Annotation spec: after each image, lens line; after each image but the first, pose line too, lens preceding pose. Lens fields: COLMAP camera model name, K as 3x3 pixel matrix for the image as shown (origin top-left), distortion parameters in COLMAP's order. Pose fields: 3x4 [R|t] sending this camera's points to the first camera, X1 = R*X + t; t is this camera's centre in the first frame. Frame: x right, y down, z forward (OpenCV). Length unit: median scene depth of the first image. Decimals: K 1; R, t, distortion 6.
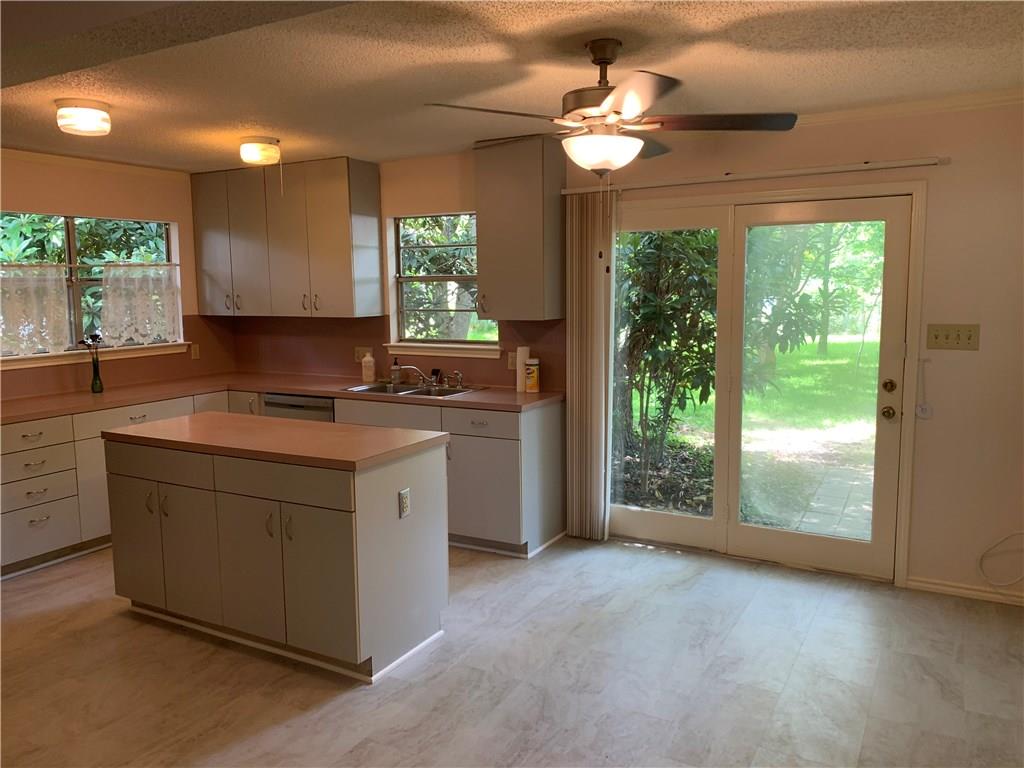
lens RADIAL K [[799.1, 0, 512.0], [0, 799.1, 384.0], [0, 0, 1]] dist [0.034542, -0.010696]
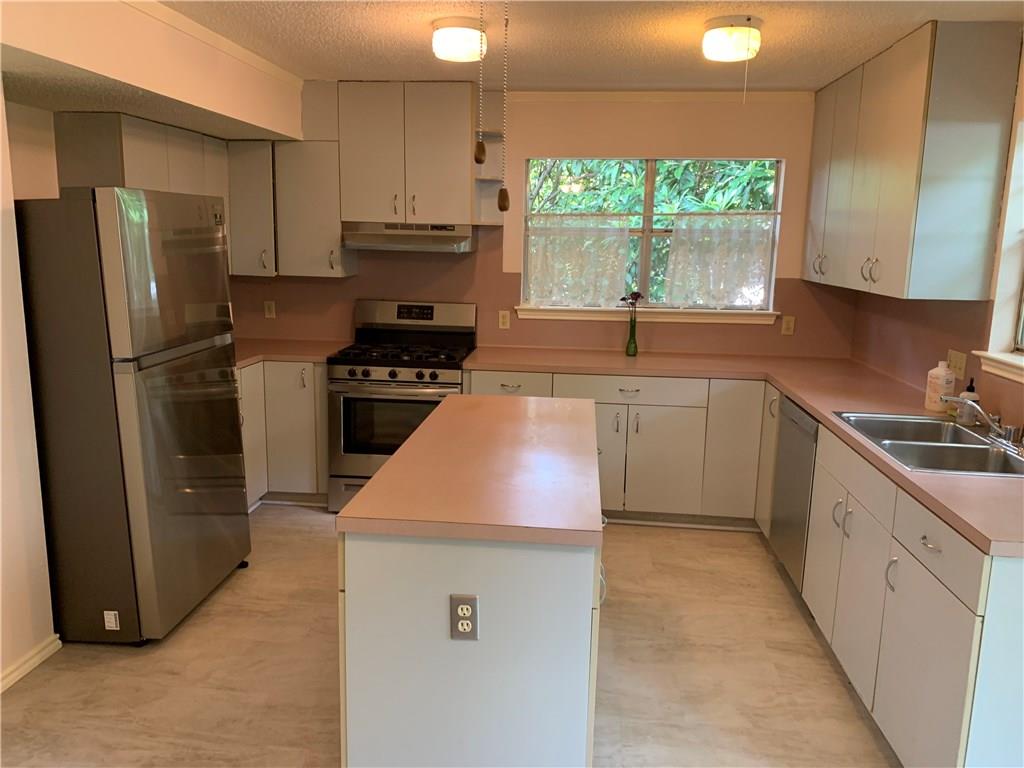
lens RADIAL K [[799.1, 0, 512.0], [0, 799.1, 384.0], [0, 0, 1]] dist [0.034542, -0.010696]
pose [[0.408131, 0.187168, -0.893531, 0.227597], [-0.140553, 0.979971, 0.141075, -0.062563], [0.902039, 0.068011, 0.426264, 0.468354]]
